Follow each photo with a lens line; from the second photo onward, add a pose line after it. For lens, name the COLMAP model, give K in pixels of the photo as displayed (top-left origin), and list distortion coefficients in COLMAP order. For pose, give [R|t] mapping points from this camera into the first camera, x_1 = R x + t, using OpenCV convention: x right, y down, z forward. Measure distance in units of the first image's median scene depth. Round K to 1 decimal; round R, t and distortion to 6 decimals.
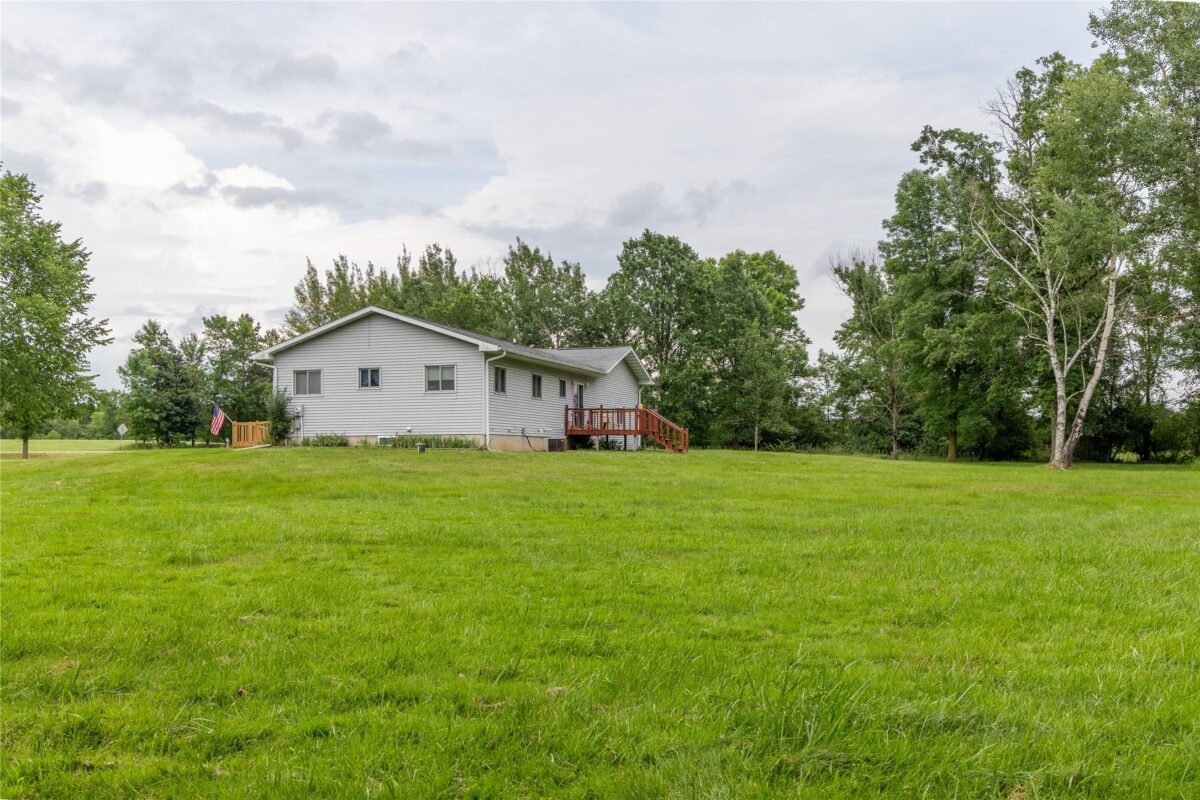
lens RADIAL K [[1079.6, 0, 600.0], [0, 1079.6, 400.0], [0, 0, 1]] dist [0.002477, 0.005803]
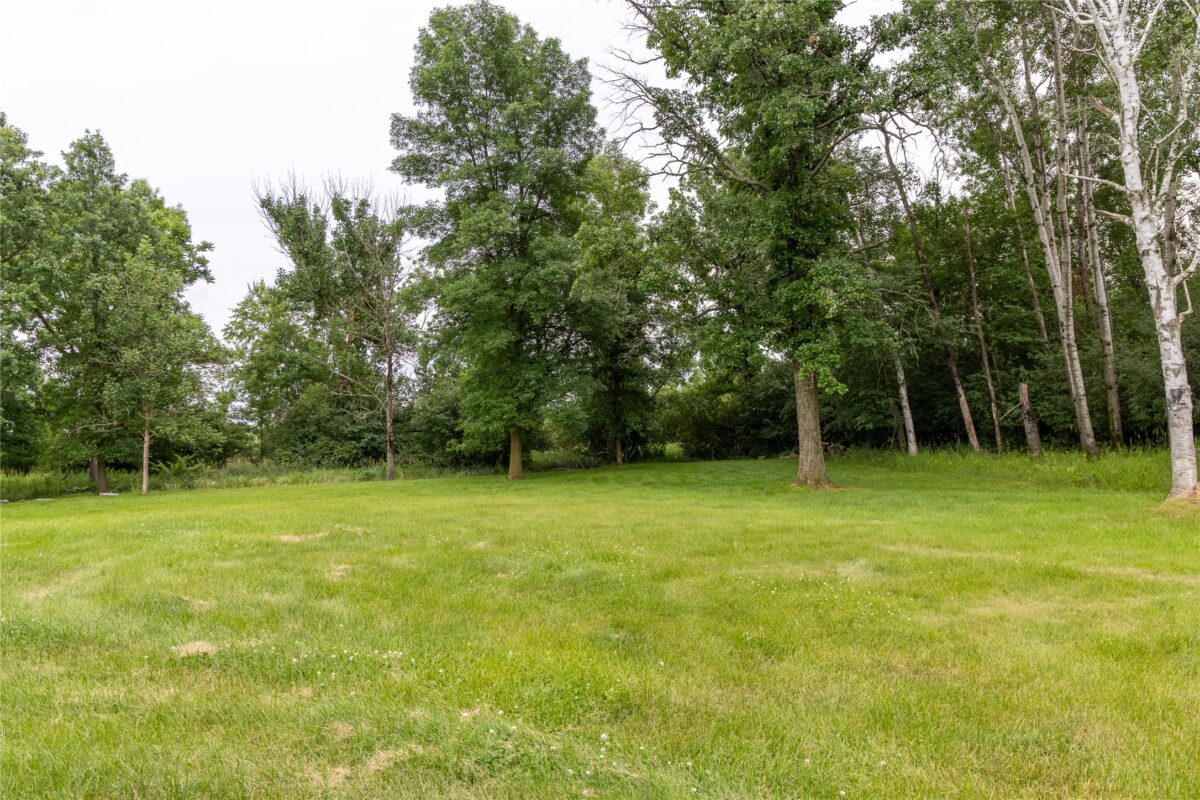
lens RADIAL K [[816.8, 0, 600.0], [0, 816.8, 400.0], [0, 0, 1]] dist [0.002817, 0.000286]
pose [[0.752760, -0.002815, 0.658289, 0.041124], [0.013264, 0.999853, -0.010892, 0.014064], [-0.658161, 0.016931, 0.752687, 0.505640]]
